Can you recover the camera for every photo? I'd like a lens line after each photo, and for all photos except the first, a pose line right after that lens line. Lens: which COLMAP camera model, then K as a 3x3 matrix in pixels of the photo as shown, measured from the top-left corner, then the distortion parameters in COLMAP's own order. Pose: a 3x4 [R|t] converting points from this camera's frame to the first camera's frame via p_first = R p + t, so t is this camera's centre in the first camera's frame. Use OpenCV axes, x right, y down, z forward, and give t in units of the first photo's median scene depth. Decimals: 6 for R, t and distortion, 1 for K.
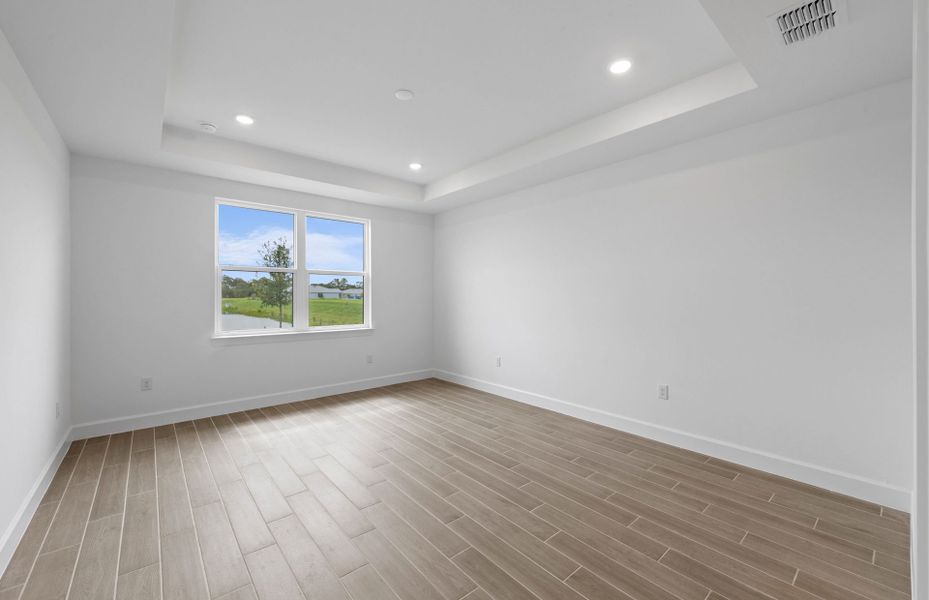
lens RADIAL K [[374.3, 0, 464.9], [0, 374.3, 293.1], [0, 0, 1]] dist [0.003271, -0.004852]
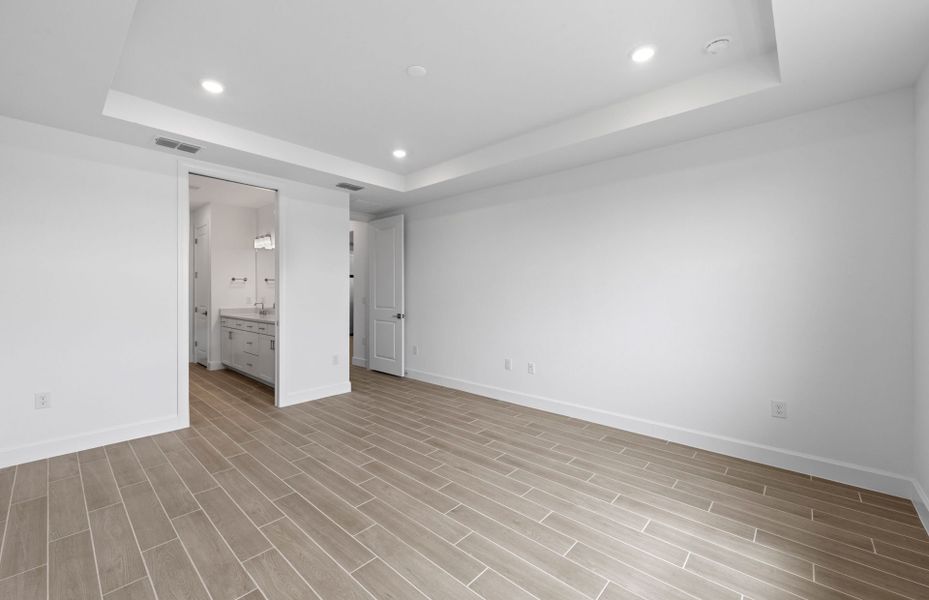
lens RADIAL K [[374.3, 0, 464.9], [0, 374.3, 293.1], [0, 0, 1]] dist [0.003271, -0.004852]
pose [[-0.991141, -0.002075, -0.132800, -0.143959], [-0.001161, 0.999975, -0.006963, 0.015028], [0.132811, -0.006748, -0.991118, 1.787460]]
